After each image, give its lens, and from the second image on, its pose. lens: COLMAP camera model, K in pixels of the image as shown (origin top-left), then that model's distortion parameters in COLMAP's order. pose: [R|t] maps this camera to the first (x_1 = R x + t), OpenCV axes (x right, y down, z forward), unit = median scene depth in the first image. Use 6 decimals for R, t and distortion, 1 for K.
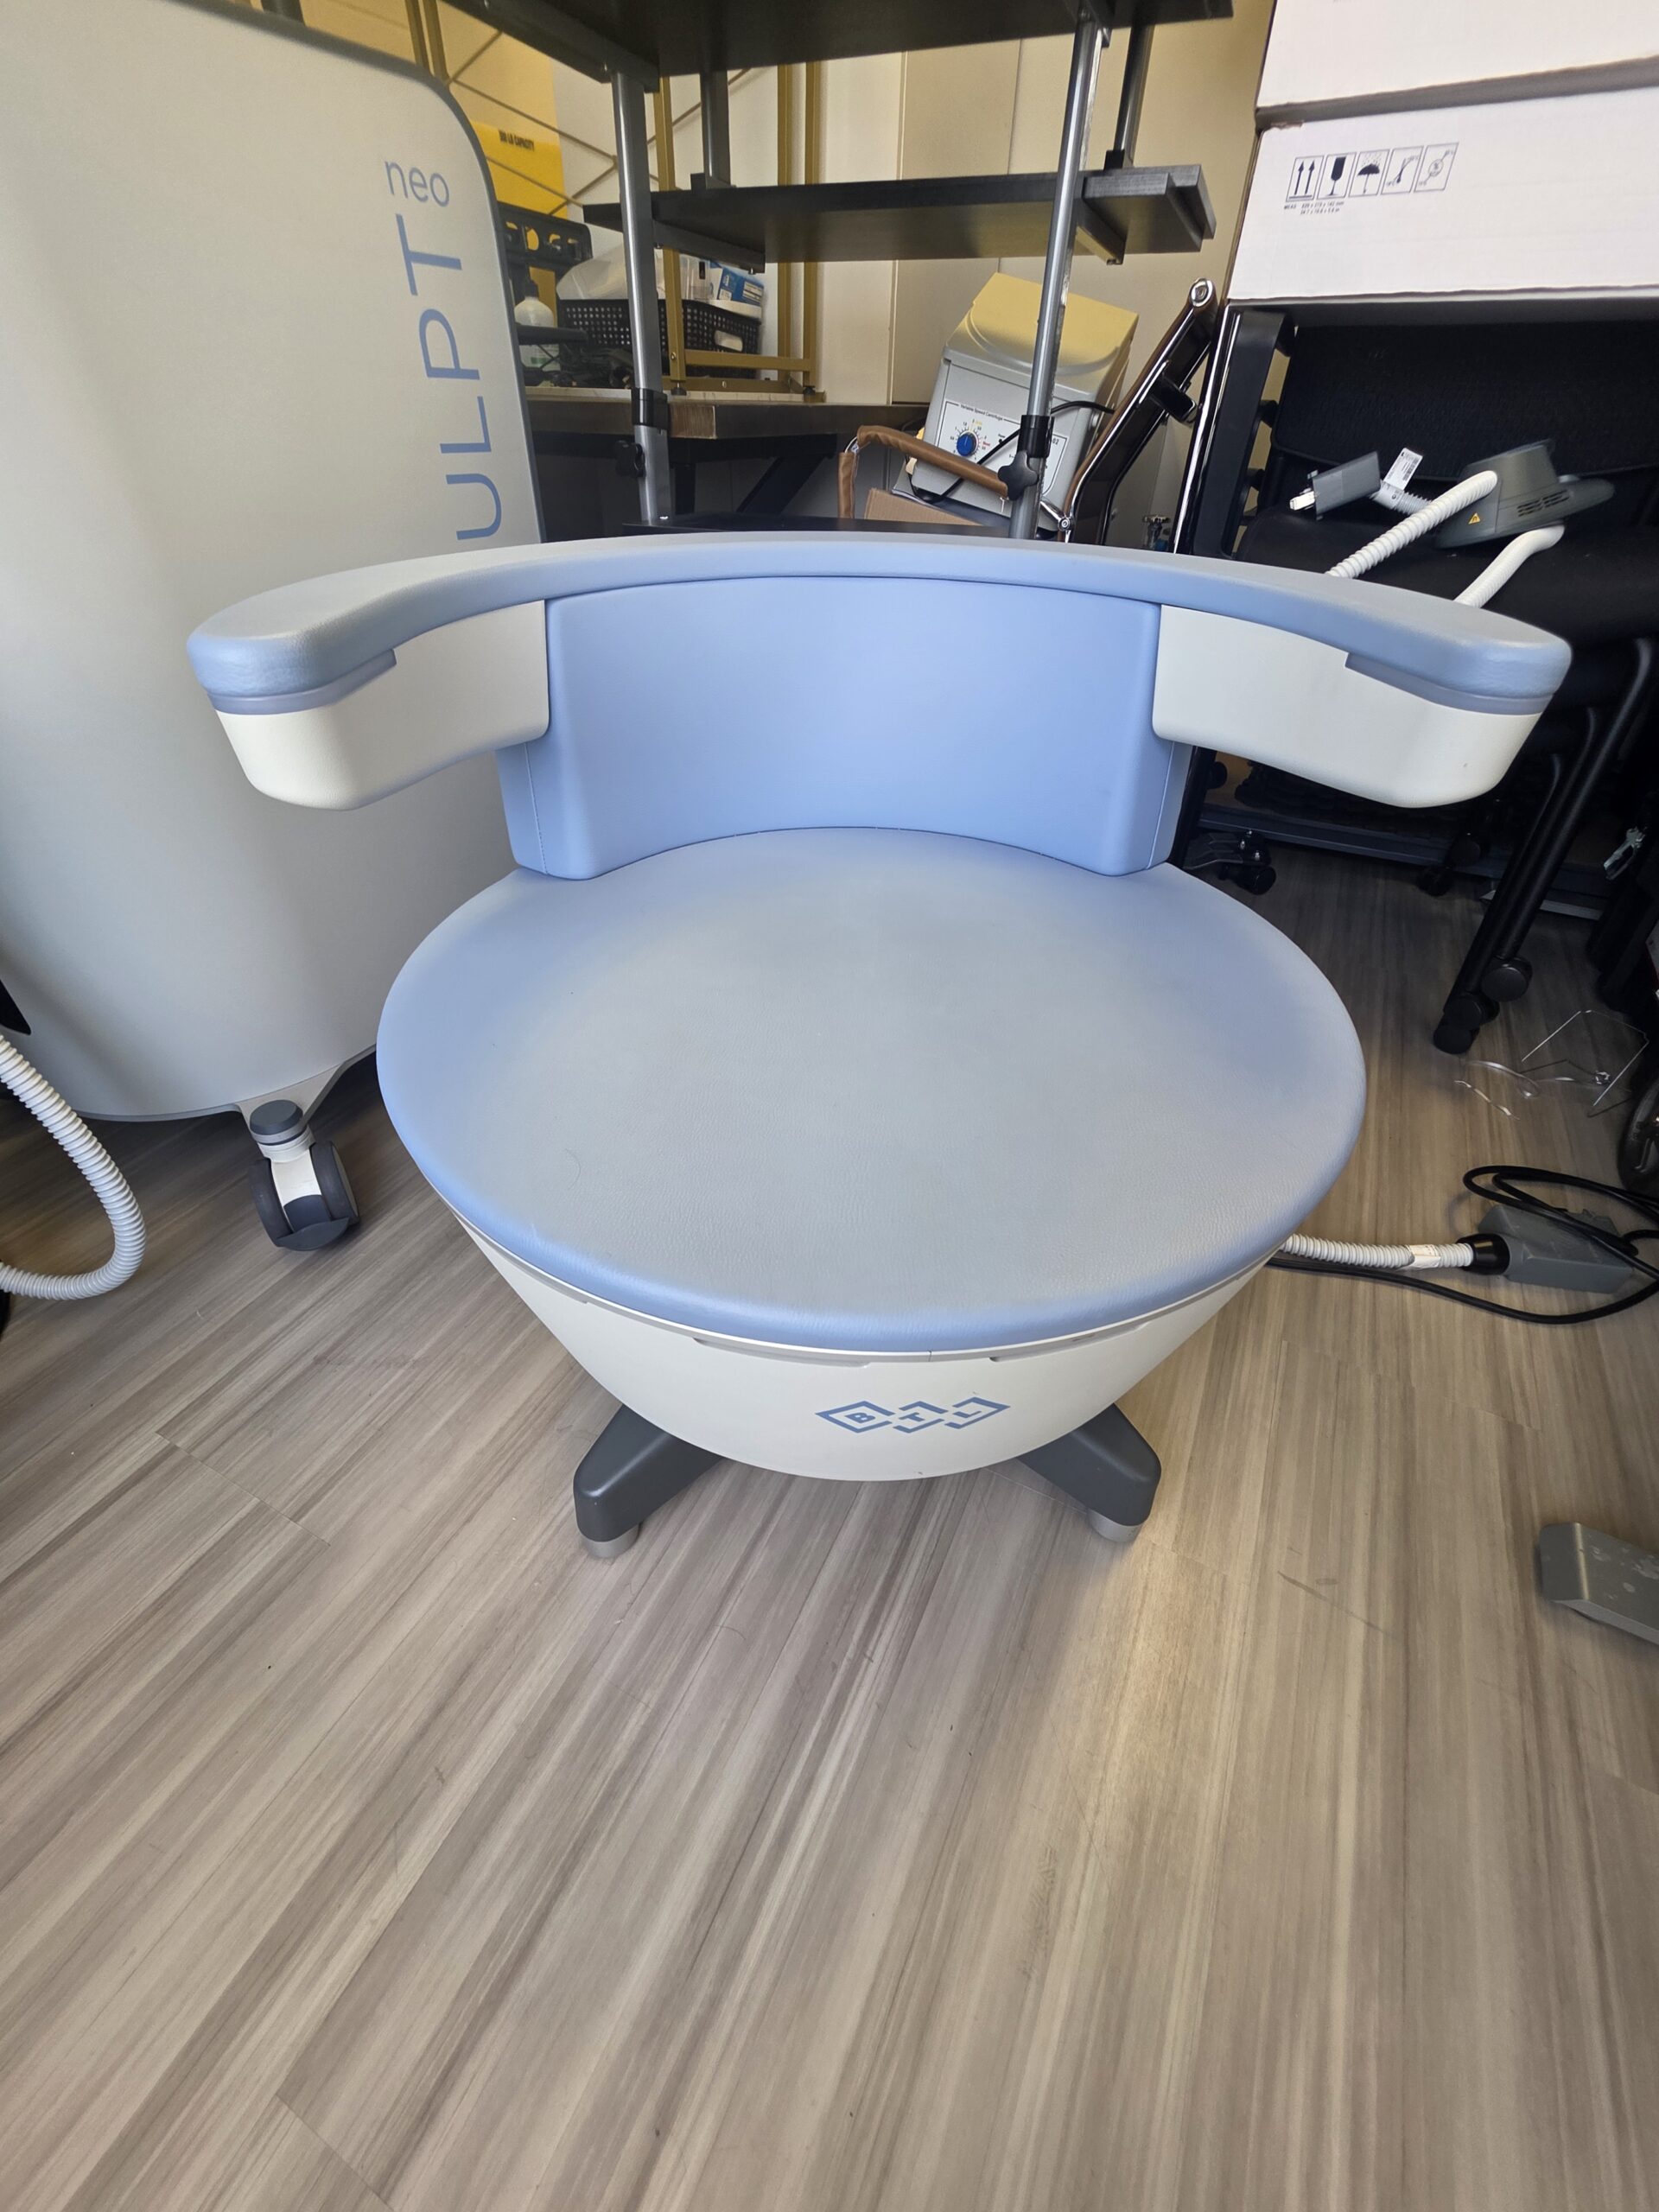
lens RADIAL K [[910.0, 0, 824.2], [0, 910.0, 1101.3], [0, 0, 1]] dist [0.003016, 0.000029]
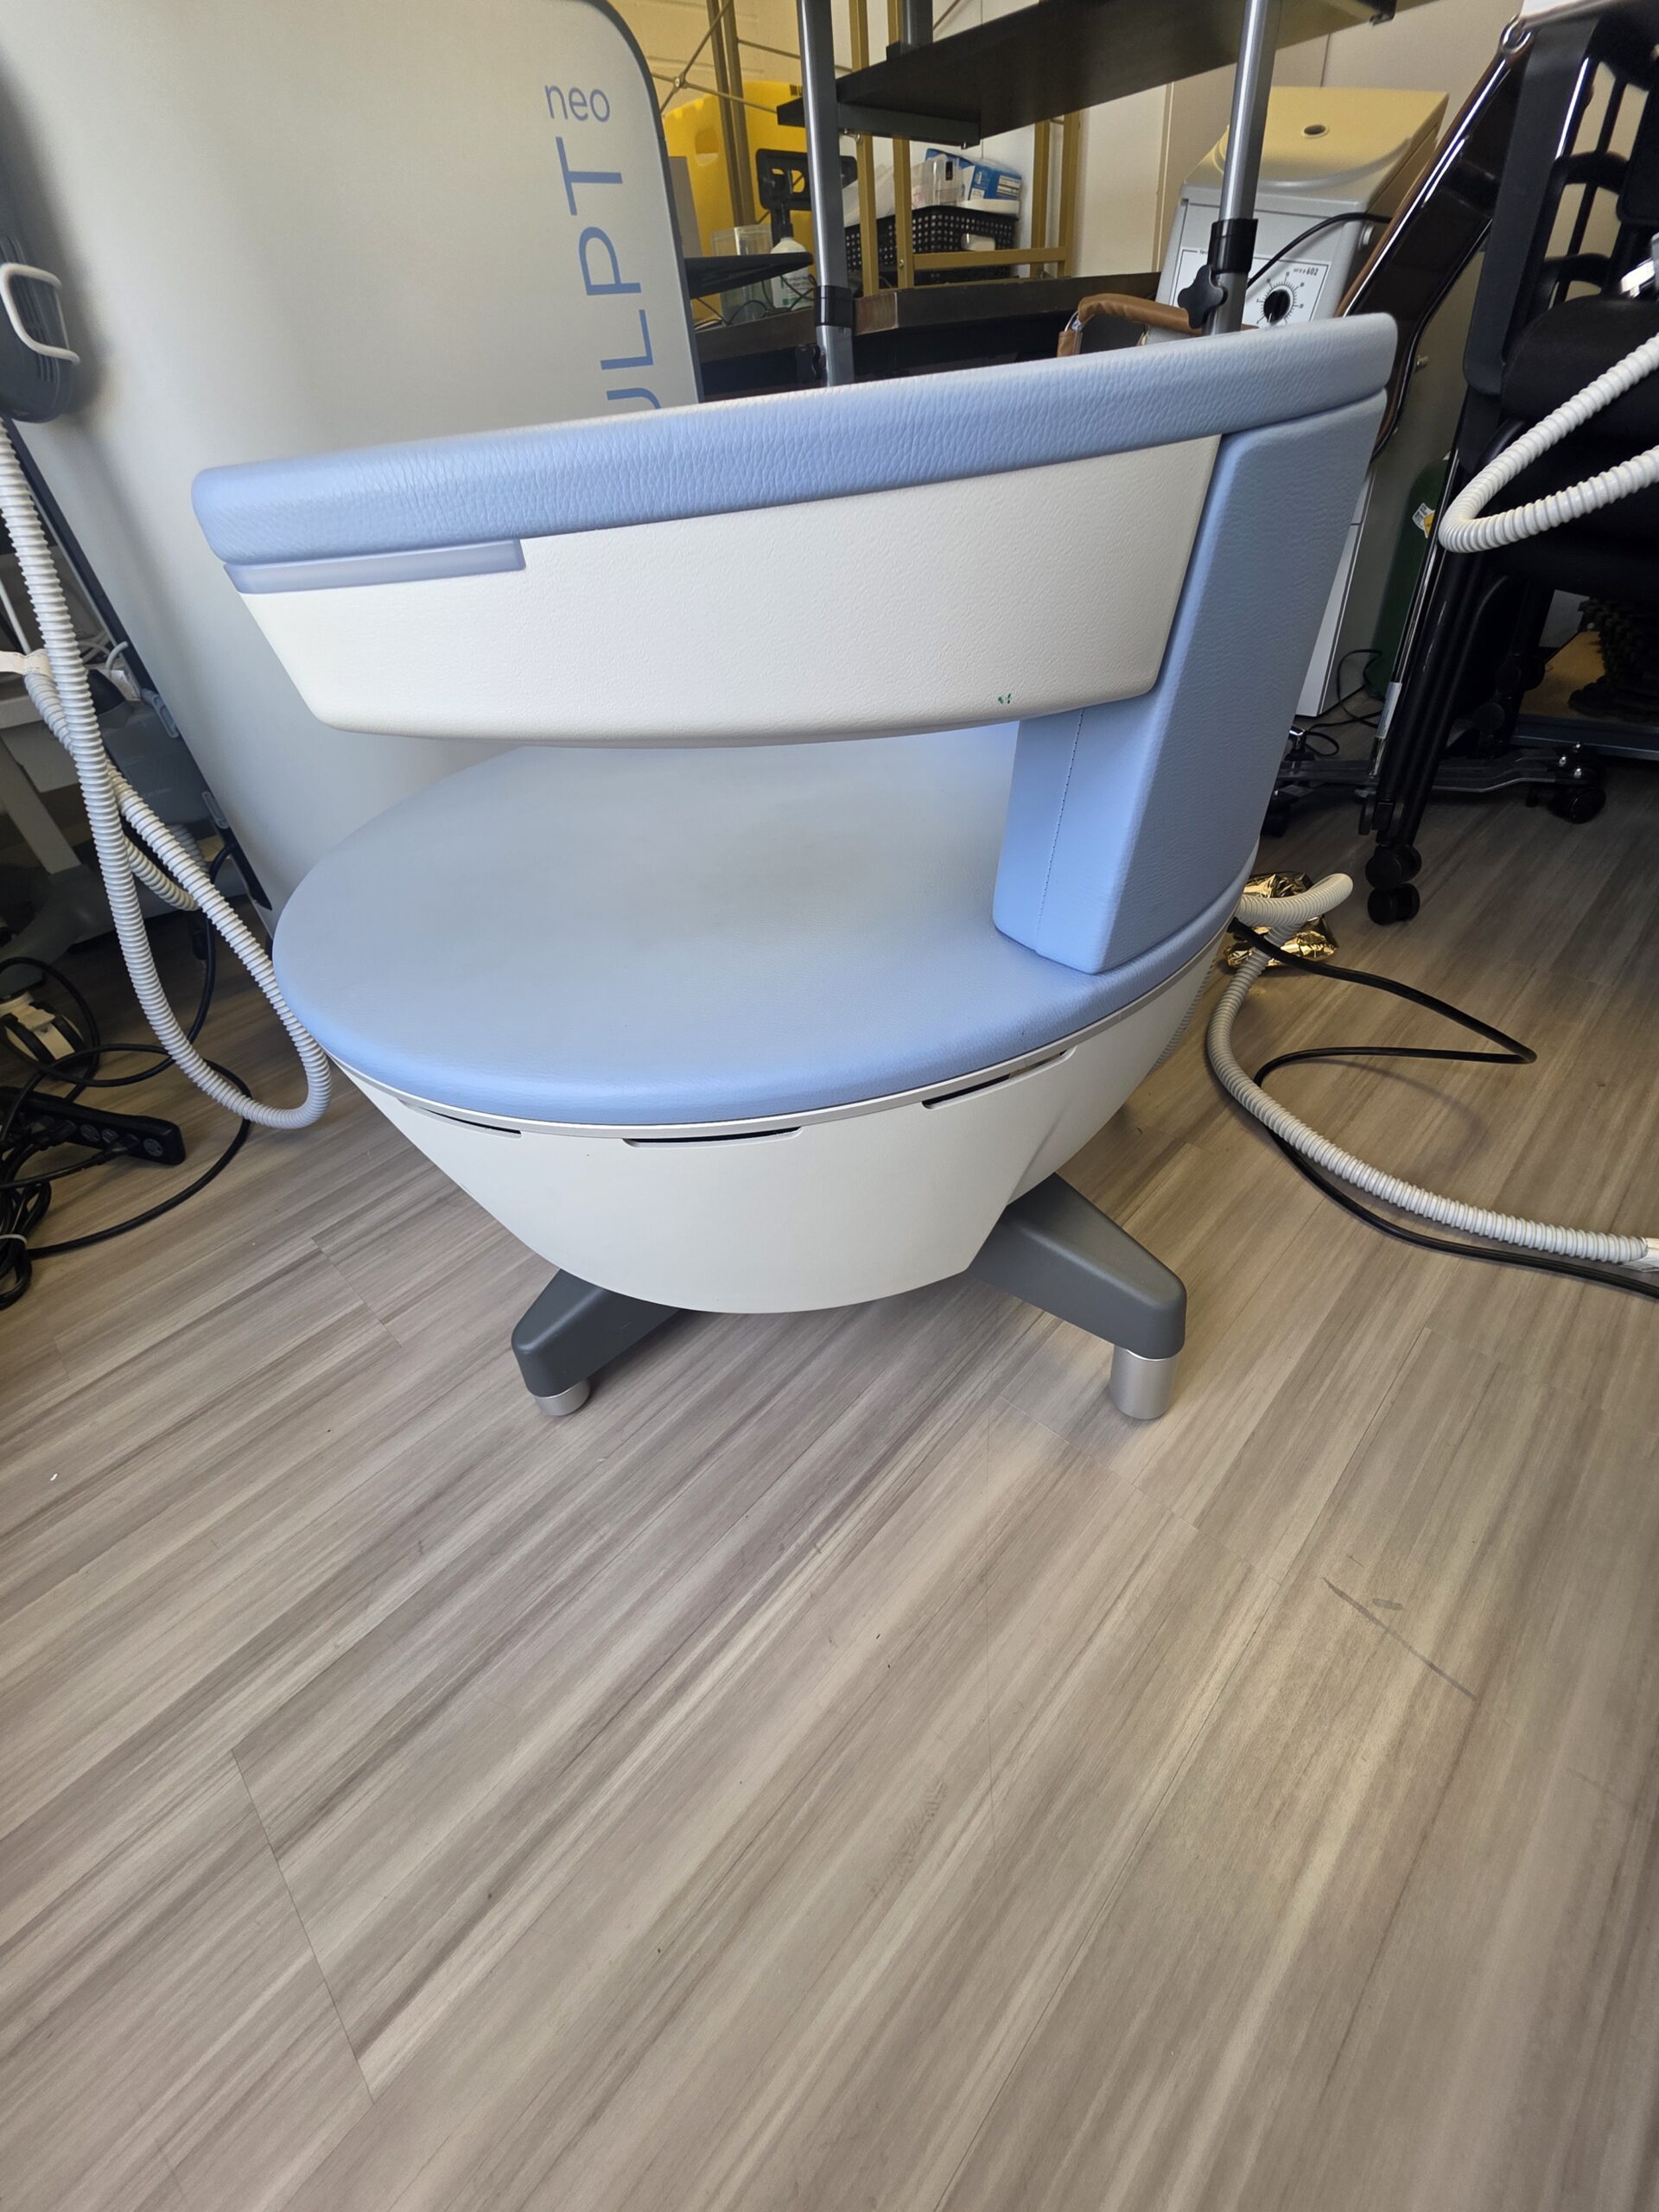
lens RADIAL K [[910.0, 0, 824.2], [0, 910.0, 1101.3], [0, 0, 1]] dist [0.003016, 0.000029]
pose [[0.946422, 0.089206, -0.310368, 0.301079], [-0.082203, 0.995980, 0.035596, 0.100649], [0.312296, -0.008175, 0.949950, 0.087427]]
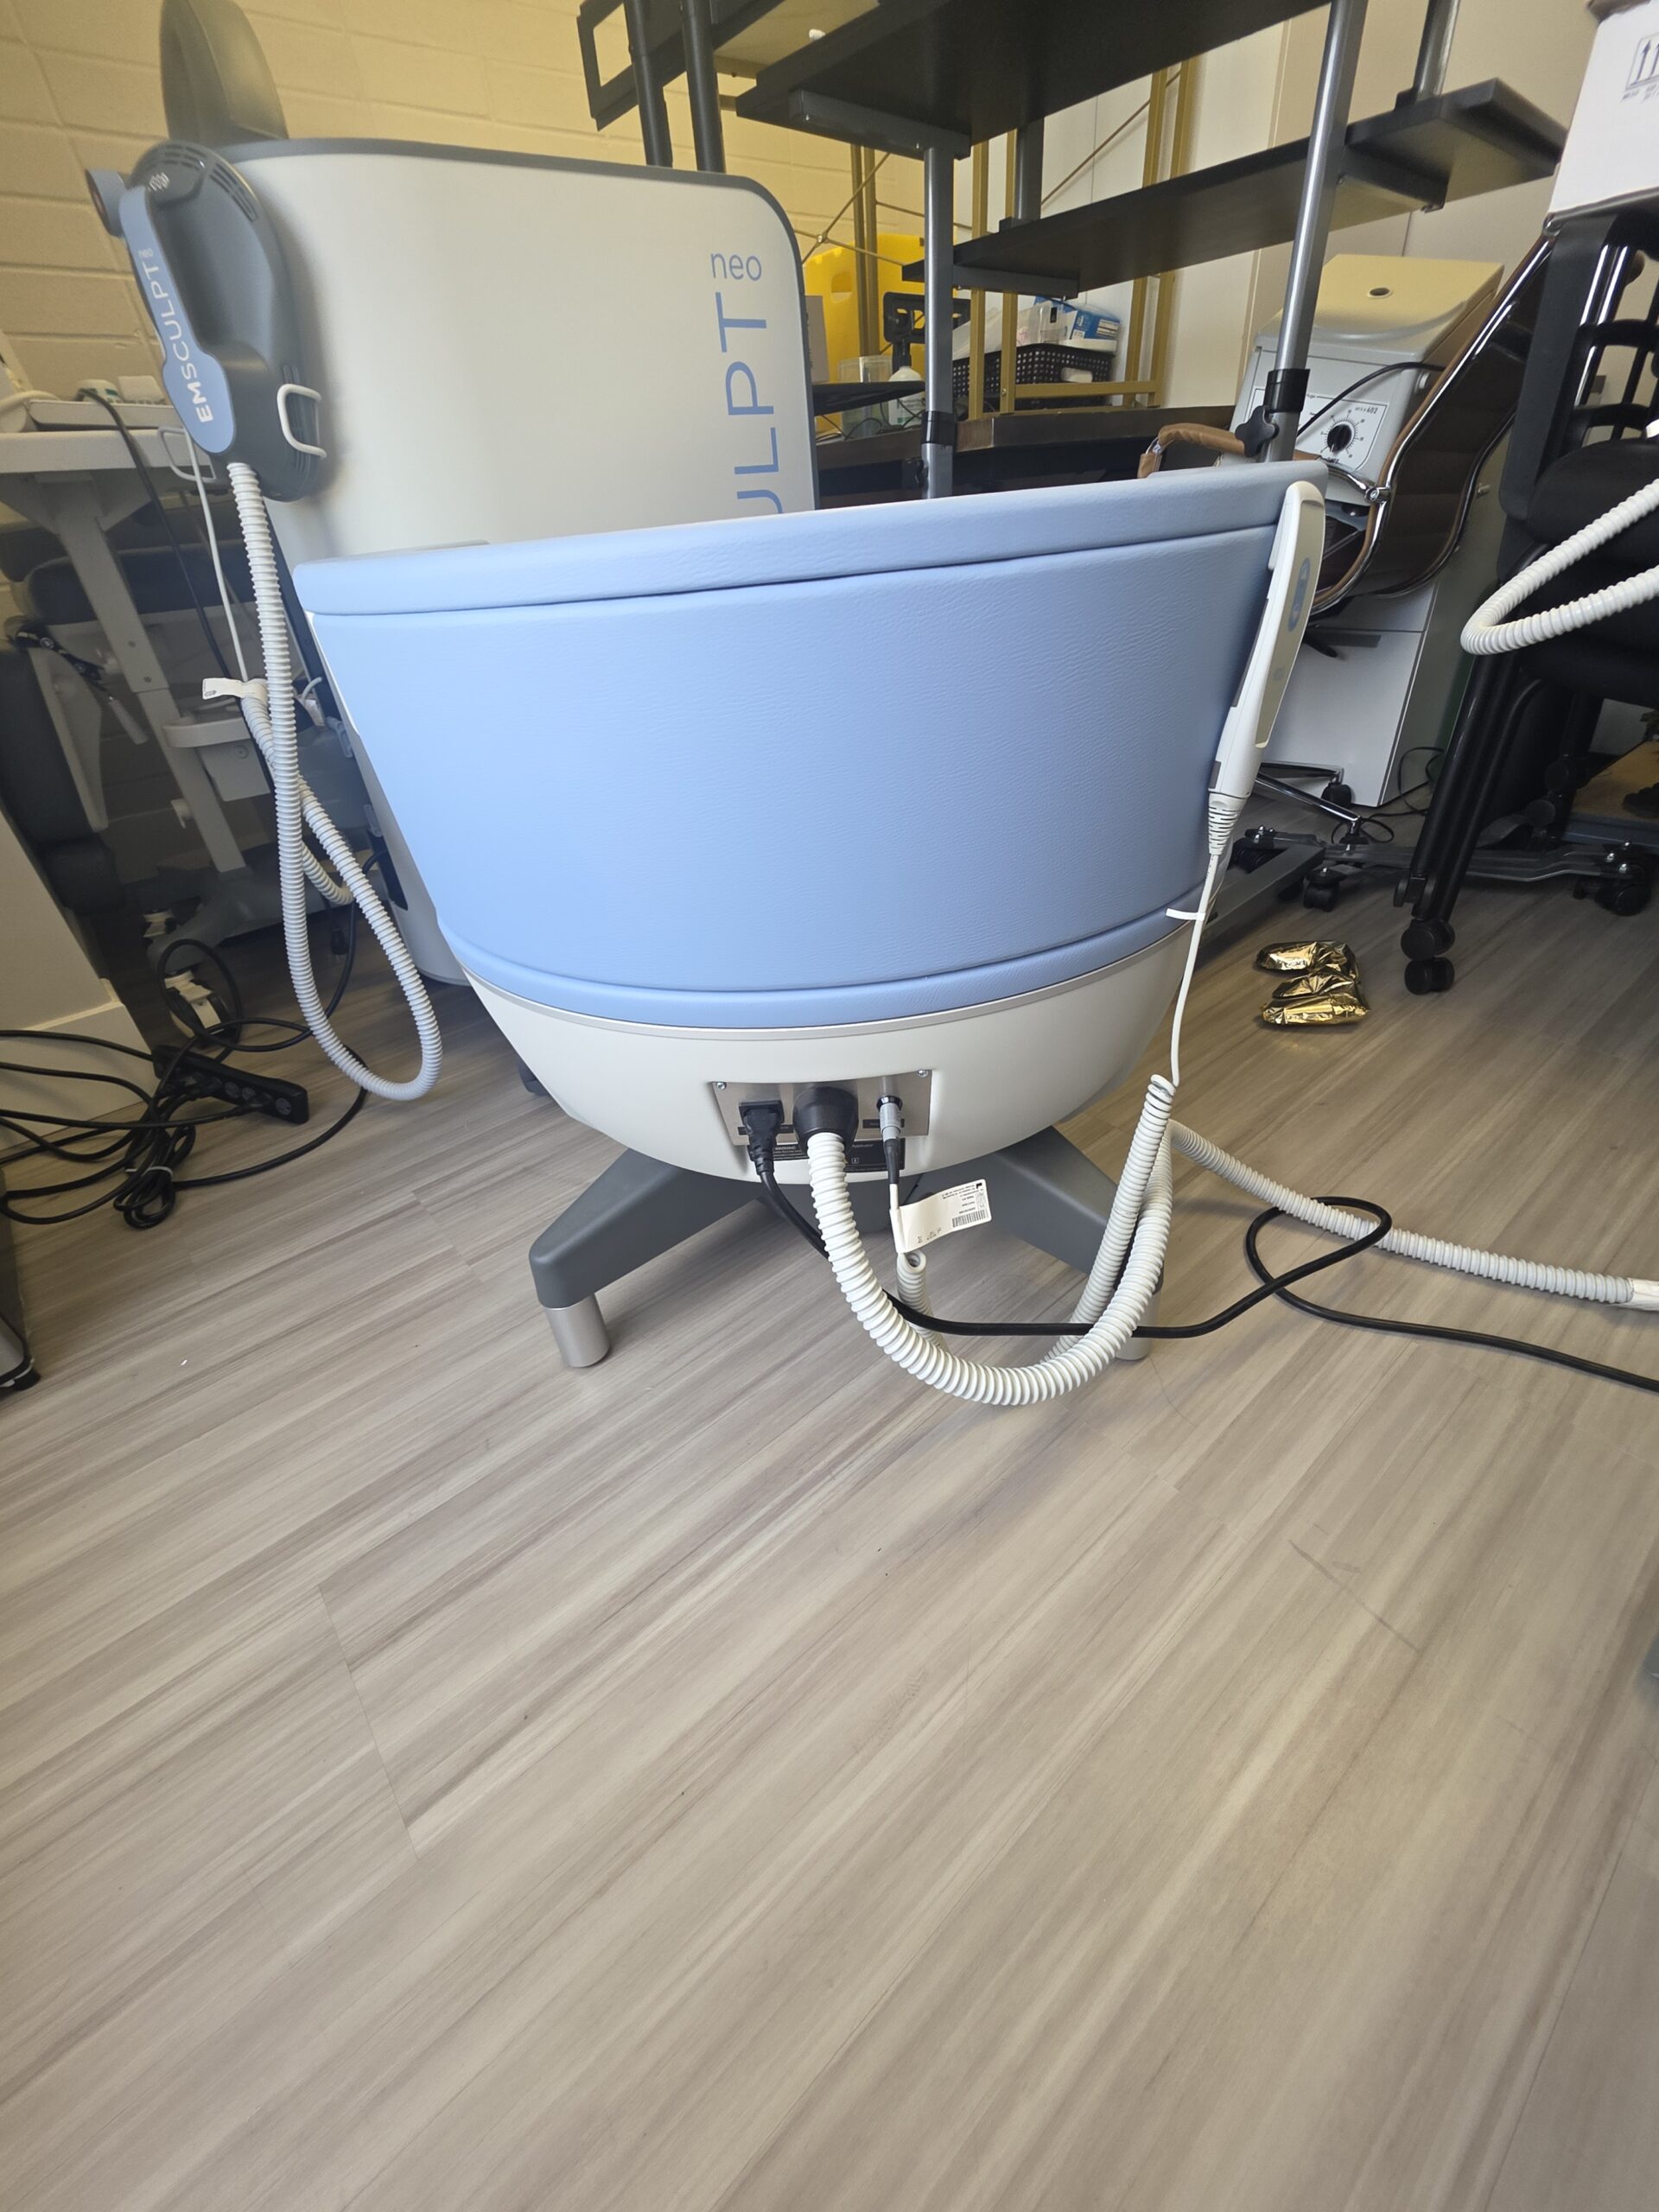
lens RADIAL K [[910.0, 0, 824.2], [0, 910.0, 1101.3], [0, 0, 1]] dist [0.003016, 0.000029]
pose [[0.914212, 0.139726, -0.380386, 0.374890], [-0.162864, 0.986218, -0.029159, 0.198059], [0.371069, 0.088608, 0.924368, -0.040743]]
